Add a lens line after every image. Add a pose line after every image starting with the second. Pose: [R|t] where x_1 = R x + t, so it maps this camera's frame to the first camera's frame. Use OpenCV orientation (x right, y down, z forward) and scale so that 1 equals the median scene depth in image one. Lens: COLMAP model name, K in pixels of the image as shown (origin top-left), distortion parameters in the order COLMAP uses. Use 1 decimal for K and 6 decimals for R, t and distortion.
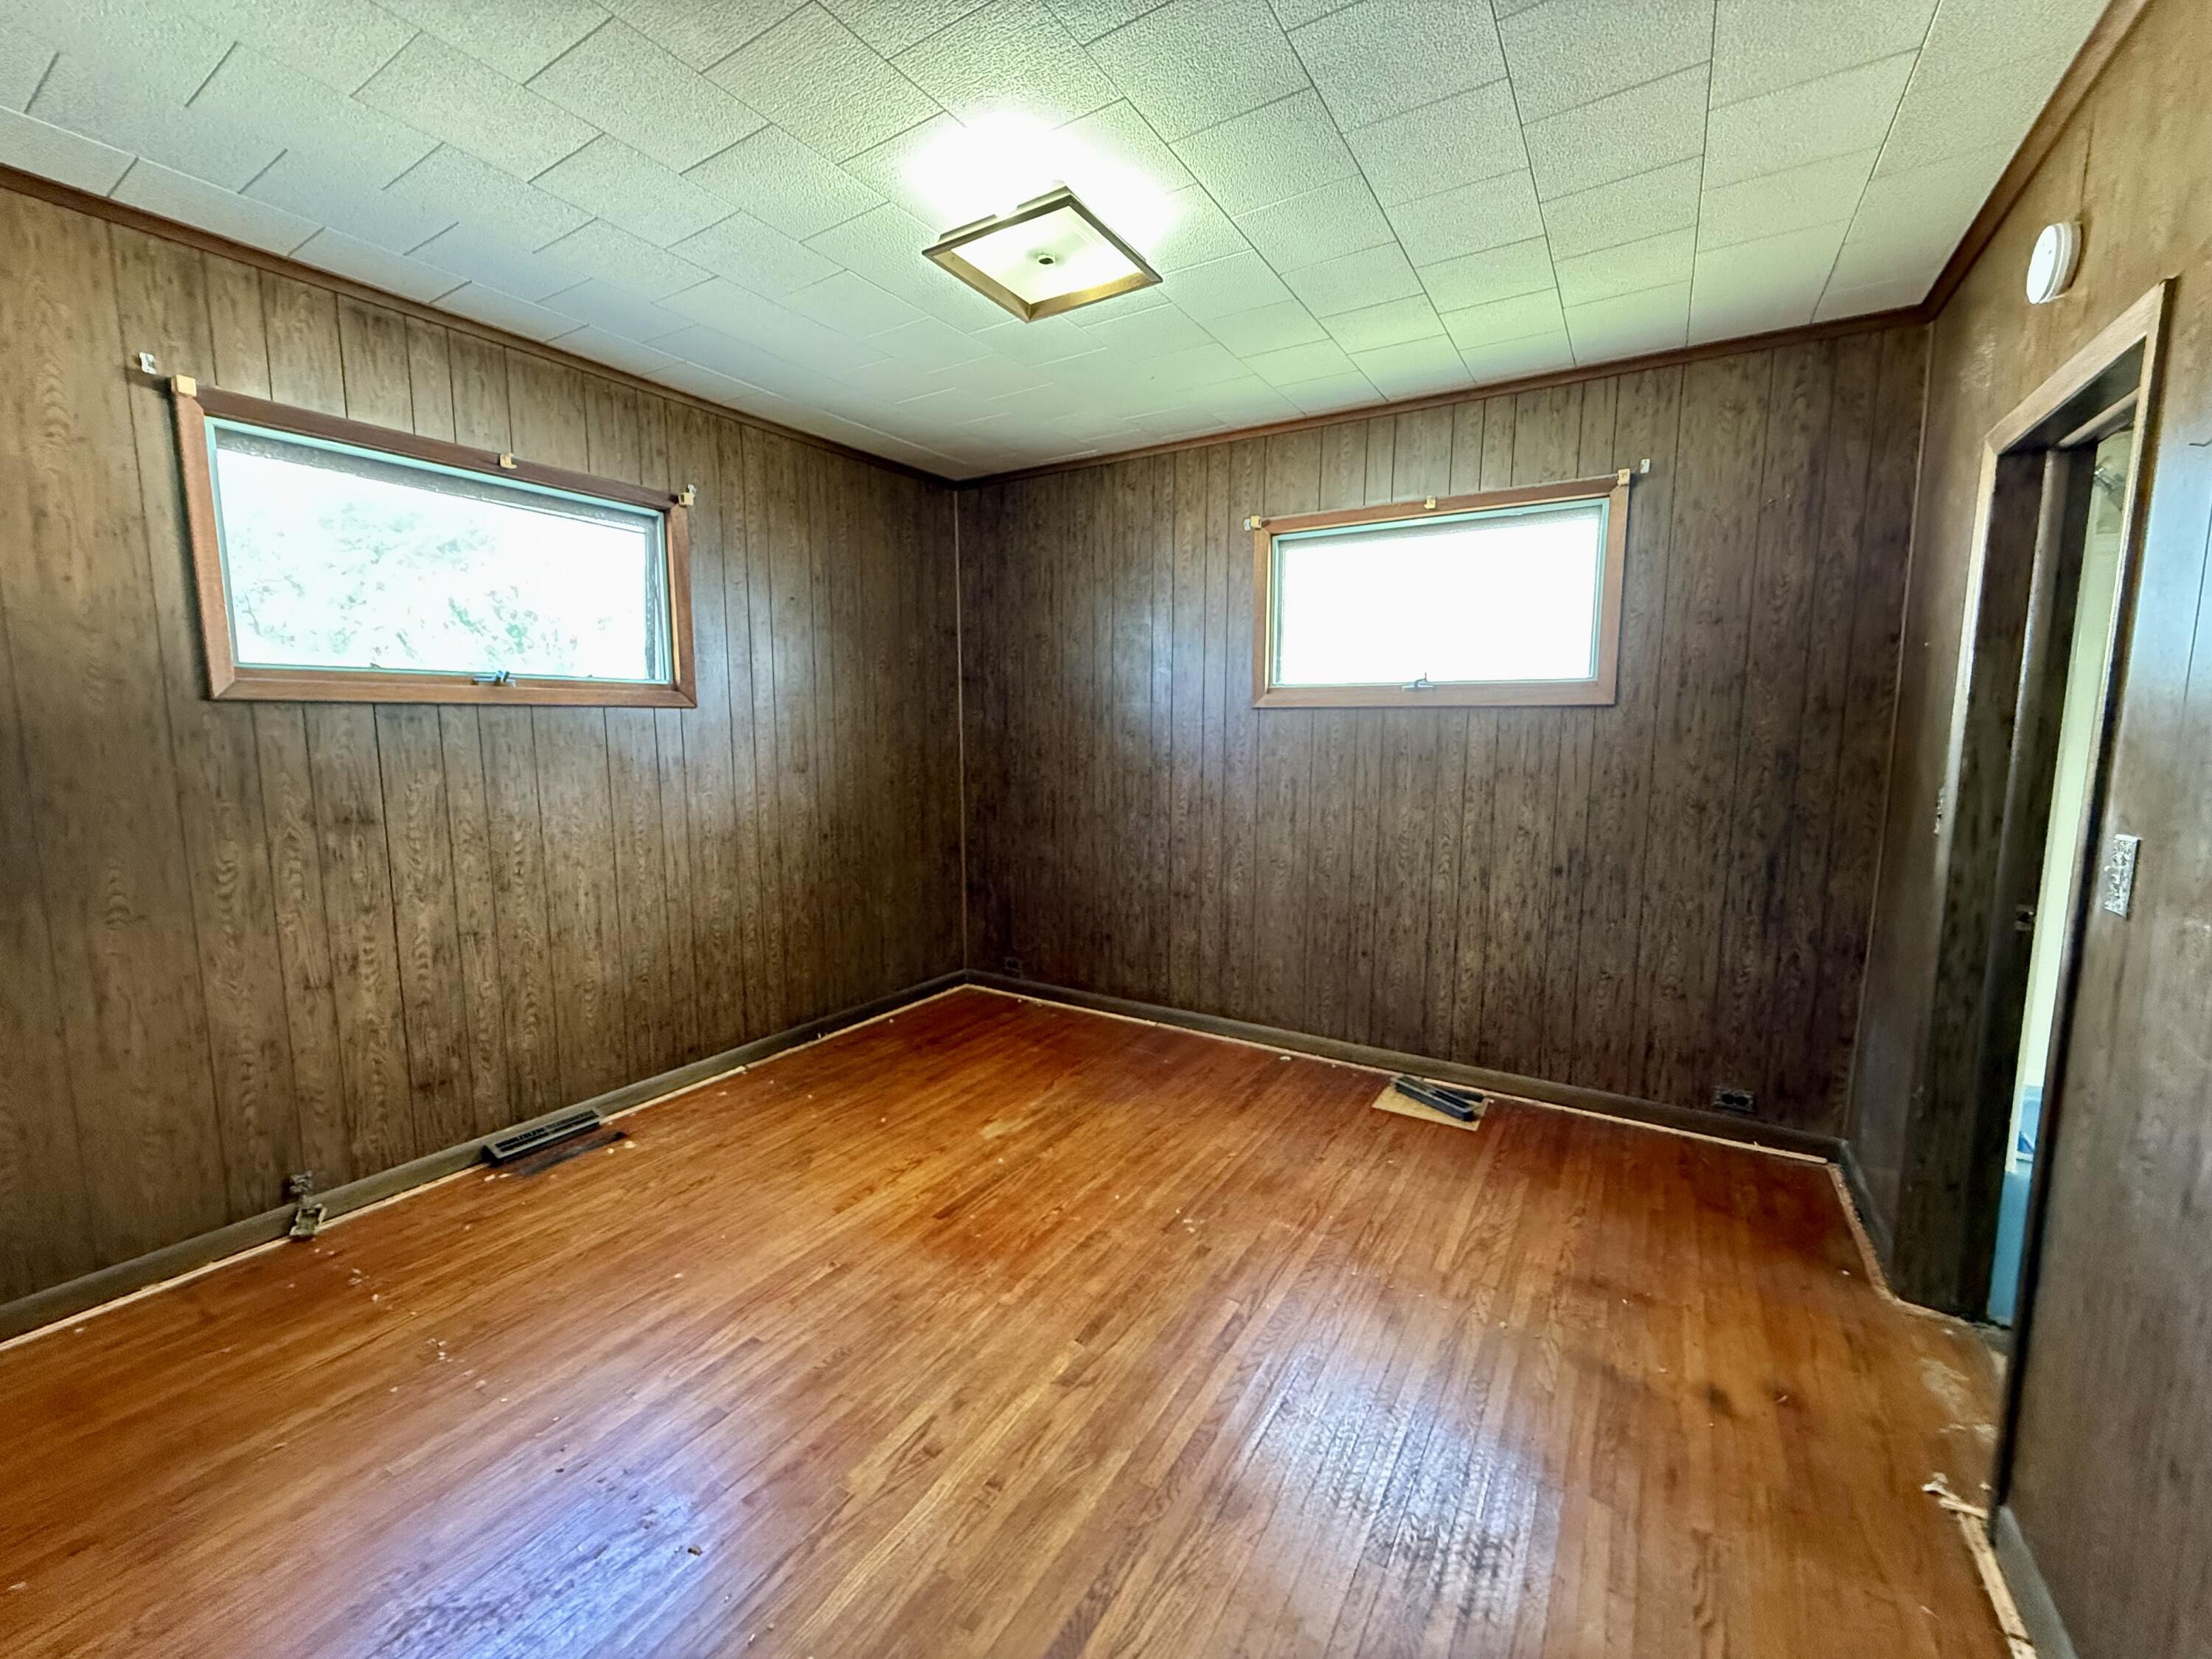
lens RADIAL K [[891.2, 0, 1106.0], [0, 891.2, 829.5], [0, 0, 1]] dist [0.003286, 0.000159]
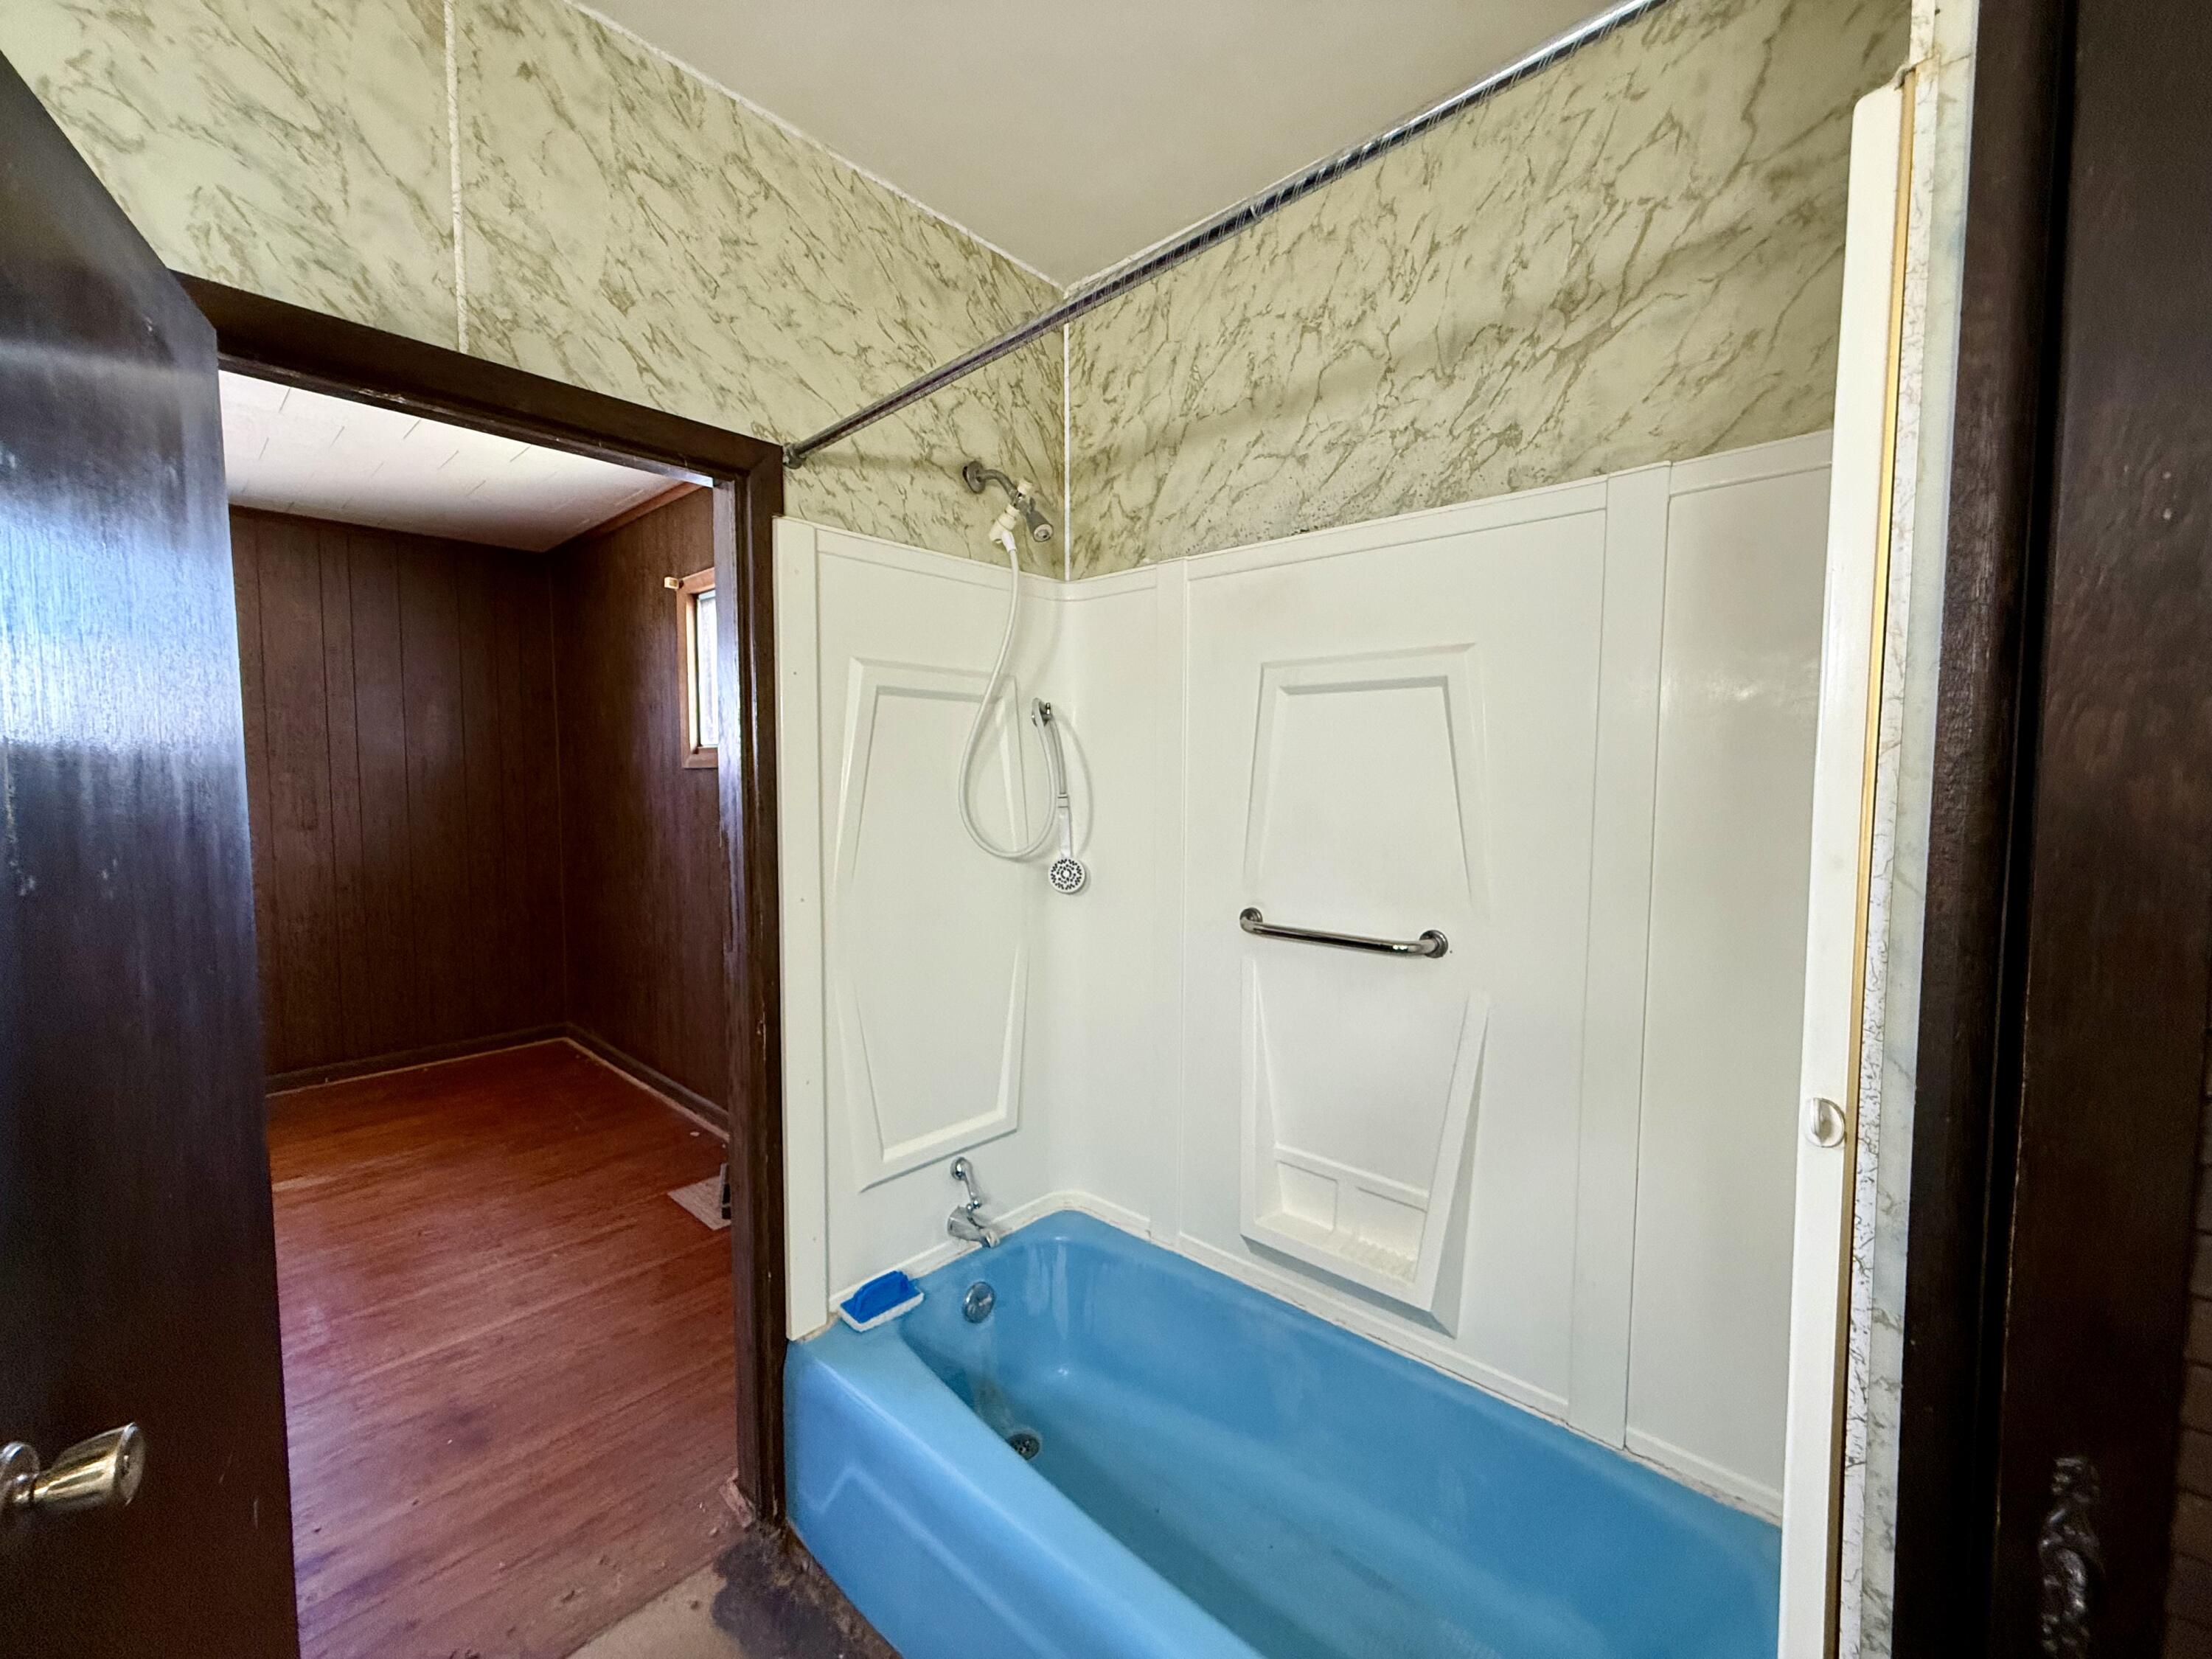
lens RADIAL K [[891.2, 0, 1106.0], [0, 891.2, 829.5], [0, 0, 1]] dist [0.003286, 0.000159]
pose [[0.982944, 0.011306, -0.183558, 0.806804], [-0.022851, 0.997882, -0.060905, -0.020488], [0.182480, 0.064061, 0.981120, 0.125330]]
